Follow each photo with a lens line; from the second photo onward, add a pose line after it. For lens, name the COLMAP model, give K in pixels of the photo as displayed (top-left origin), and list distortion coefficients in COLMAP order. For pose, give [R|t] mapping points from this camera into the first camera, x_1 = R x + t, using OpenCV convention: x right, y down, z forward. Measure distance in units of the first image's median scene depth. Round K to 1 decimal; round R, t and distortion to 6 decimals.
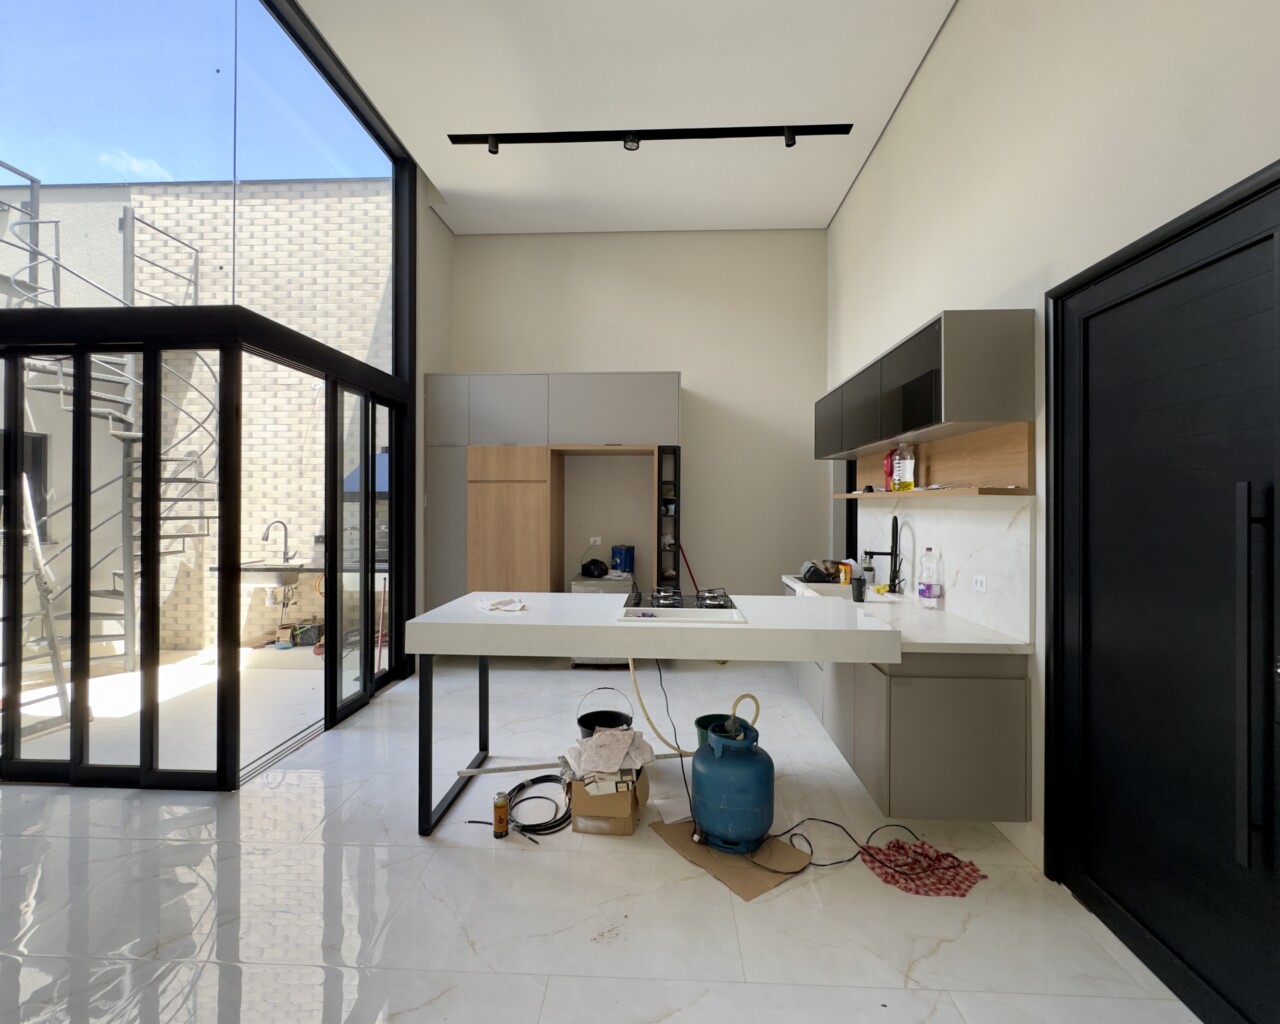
lens RADIAL K [[560.4, 0, 645.2], [0, 560.4, 499.1], [0, 0, 1]] dist [0.000886, 0.000474]
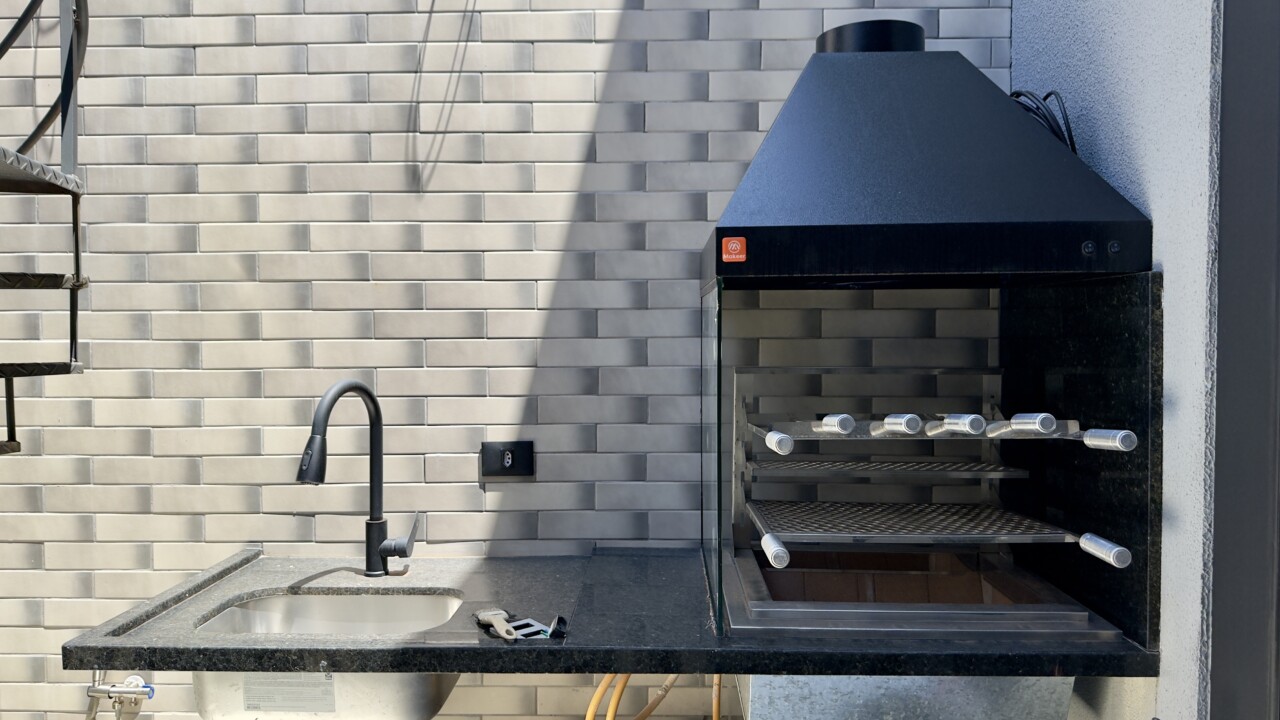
lens RADIAL K [[899.3, 0, 640.0], [0, 899.3, 360.0], [0, 0, 1]] dist [0.117679, -0.187674]
pose [[0.999952, -0.005444, 0.008087, -0.584286], [0.005116, 0.999184, 0.040053, 0.017560], [-0.008298, -0.040010, 0.999165, 0.697014]]
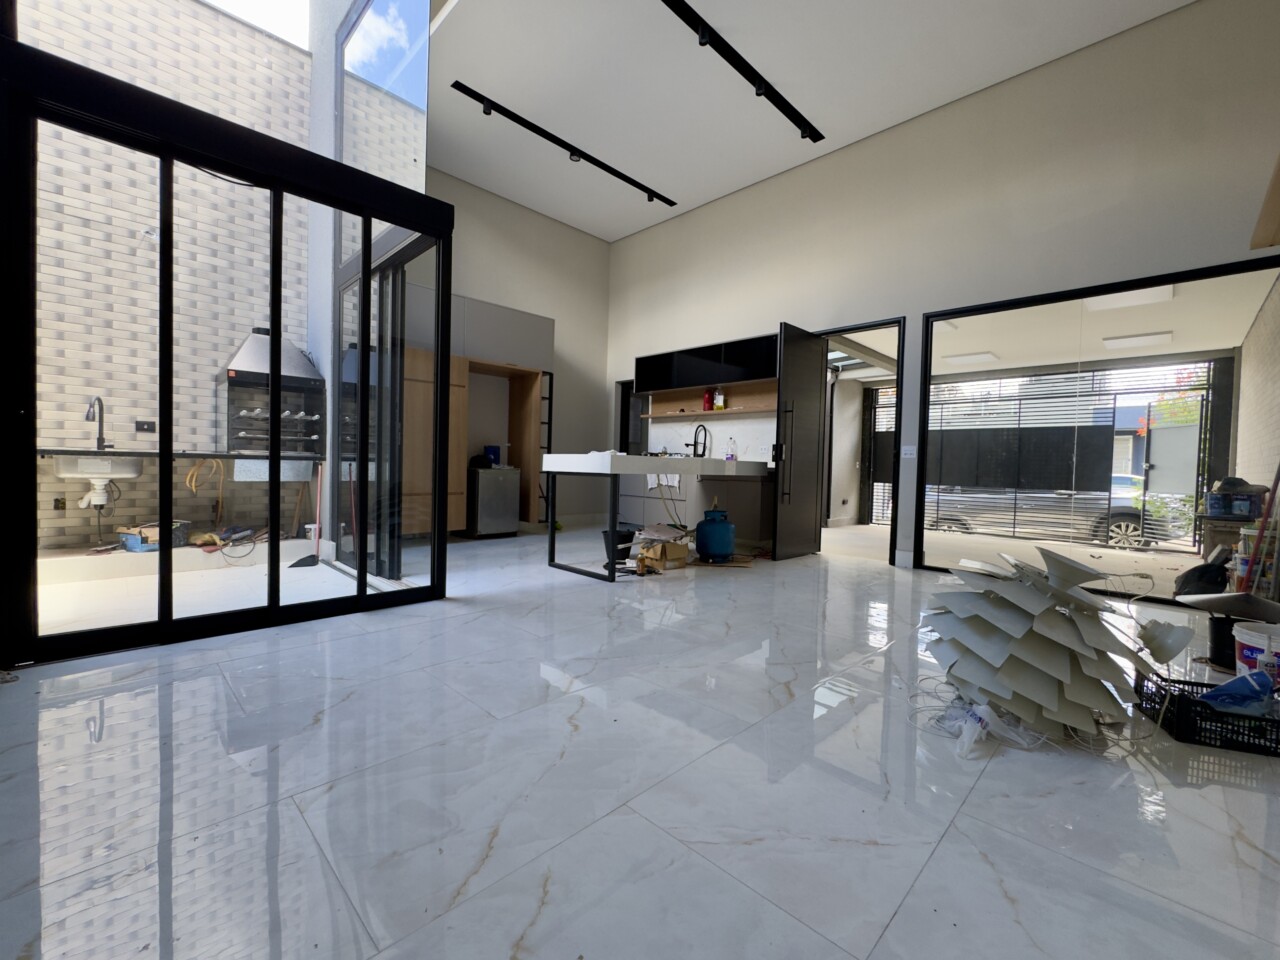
lens RADIAL K [[530.1, 0, 648.9], [0, 530.1, 479.0], [0, 0, 1]] dist [-0.001500, -0.000471]
pose [[0.667684, -0.005587, 0.744424, -0.736067], [-0.027748, 0.999090, 0.032386, 0.114714], [-0.743928, -0.042280, 0.666921, -0.067460]]
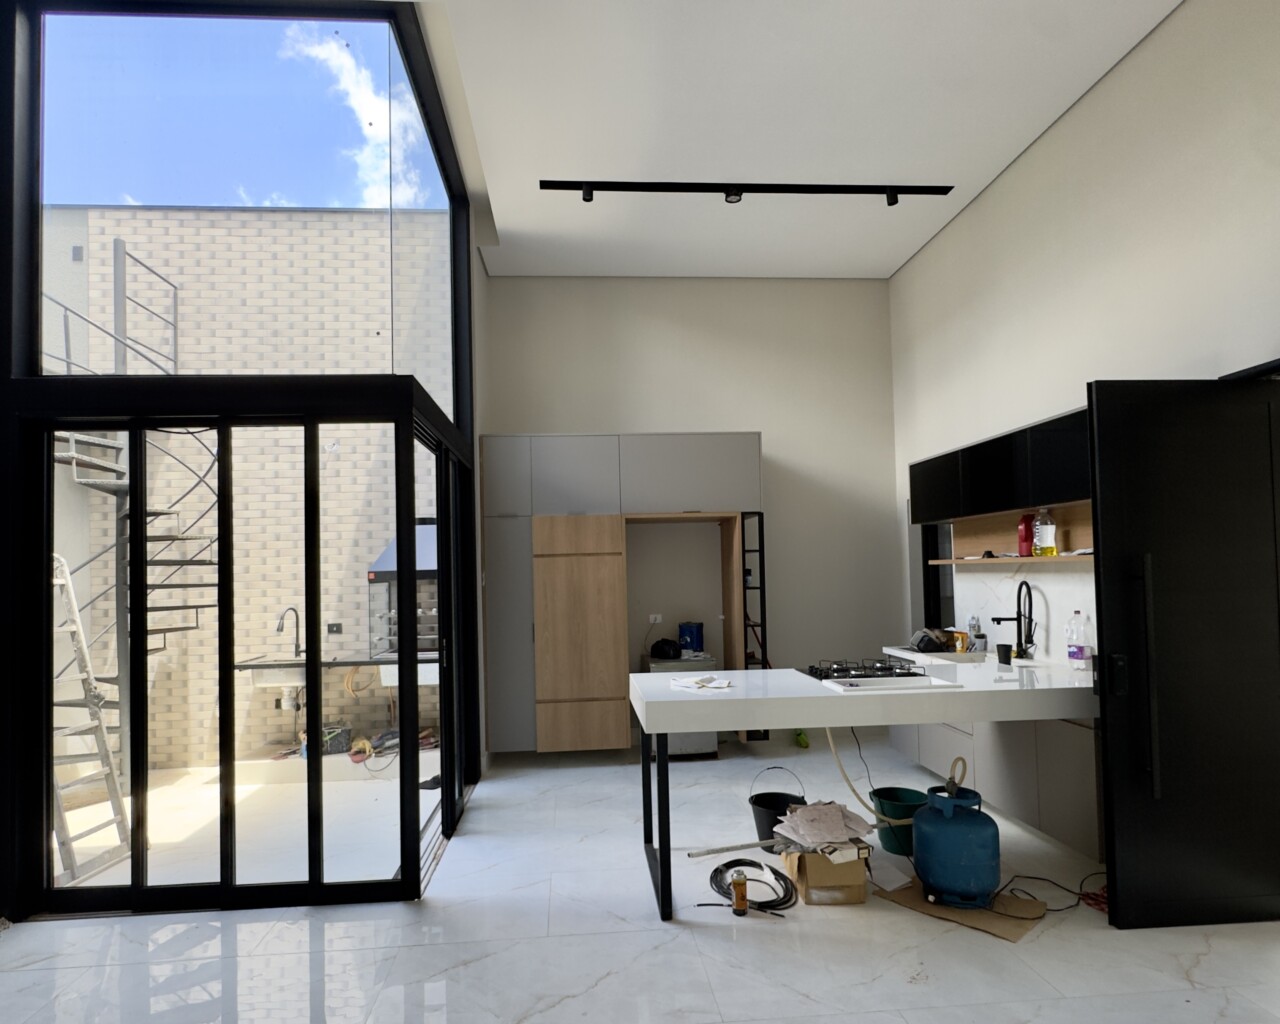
lens RADIAL K [[688.0, 0, 631.7], [0, 688.0, 552.8], [0, 0, 1]] dist [0.000270, -0.000432]
pose [[0.992846, -0.023660, 0.117036, -0.281488], [0.026409, 0.999409, -0.021990, -0.008091], [-0.116447, 0.024924, 0.992884, -0.099112]]
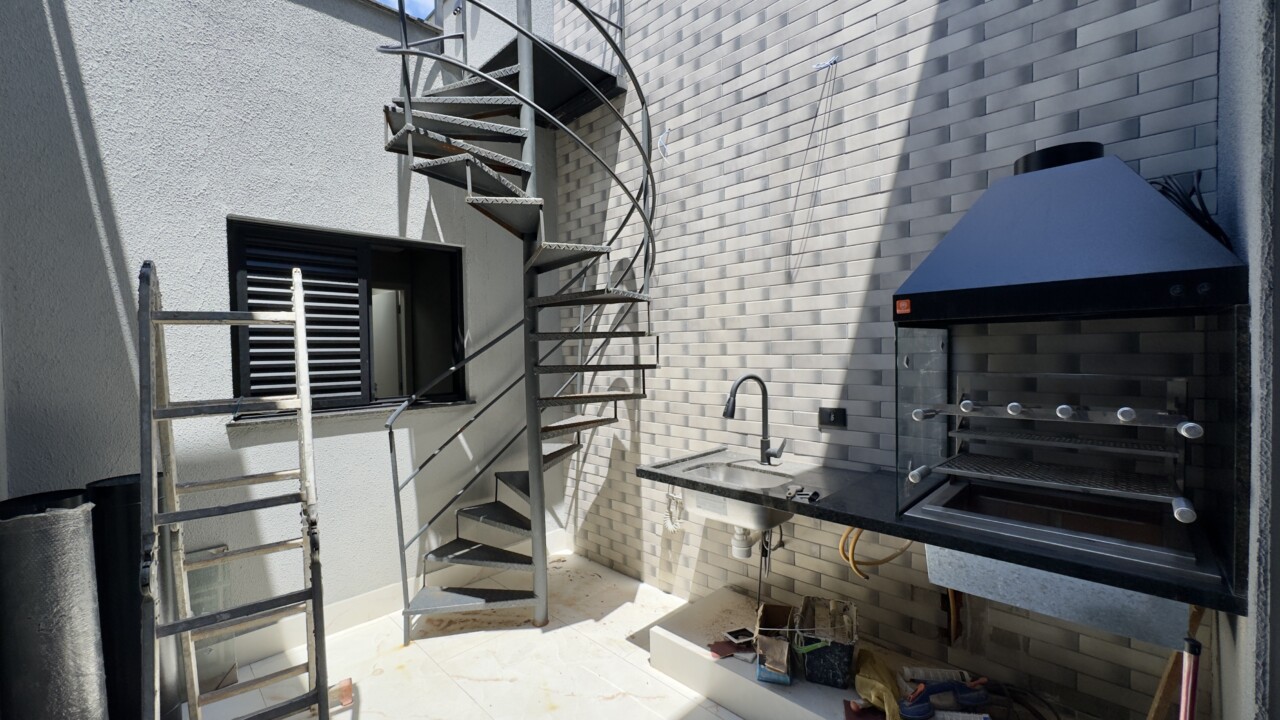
lens RADIAL K [[506.9, 0, 636.1], [0, 506.9, 360.0], [0, 0, 1]] dist [-0.002589, 0.000178]
pose [[0.737225, 0.000120, -0.675648, -0.467581], [0.021563, 0.999486, 0.023706, 0.014593], [0.675303, -0.032046, 0.736843, 0.662858]]
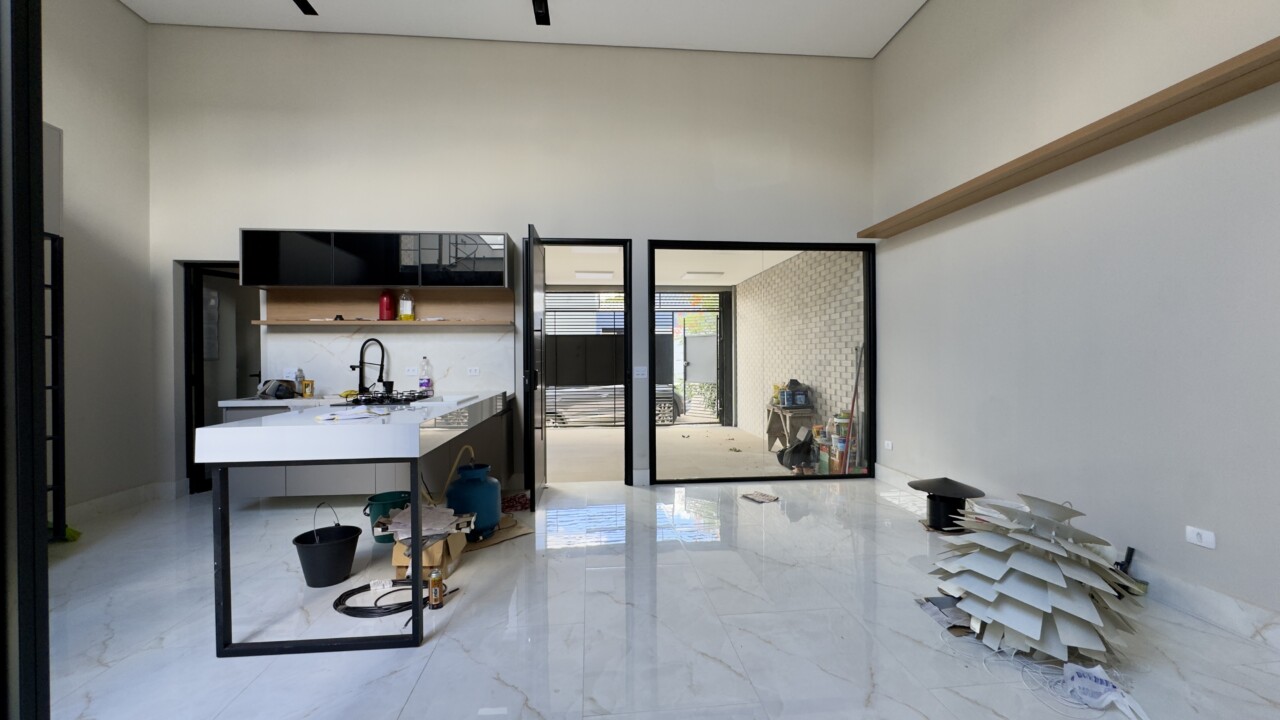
lens RADIAL K [[506.9, 0, 636.1], [0, 506.9, 360.0], [0, 0, 1]] dist [-0.002589, 0.000178]
pose [[-0.135145, -0.010868, 0.990766, -0.634804], [0.000656, 0.999939, 0.011059, 0.049442], [-0.990826, 0.002145, -0.135129, 0.364789]]
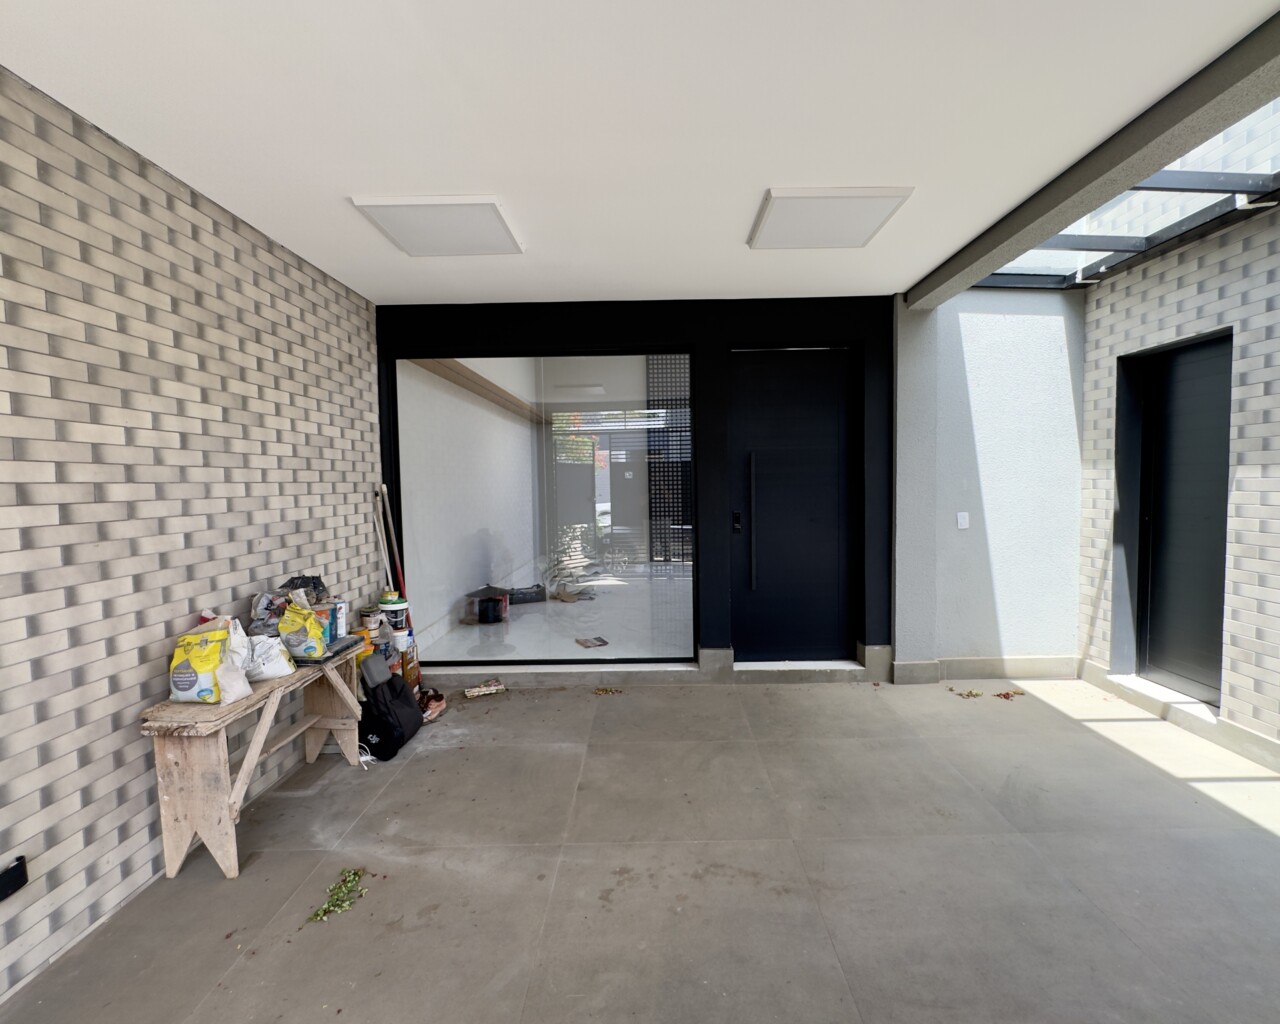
lens RADIAL K [[595.6, 0, 640.0], [0, 595.6, 512.0], [0, 0, 1]] dist [-0.000992, -0.000185]
pose [[0.034477, 0.044490, -0.998415, 1.167796], [0.022570, 0.998719, 0.045283, 0.033896], [0.999151, -0.024095, 0.033428, 0.094592]]
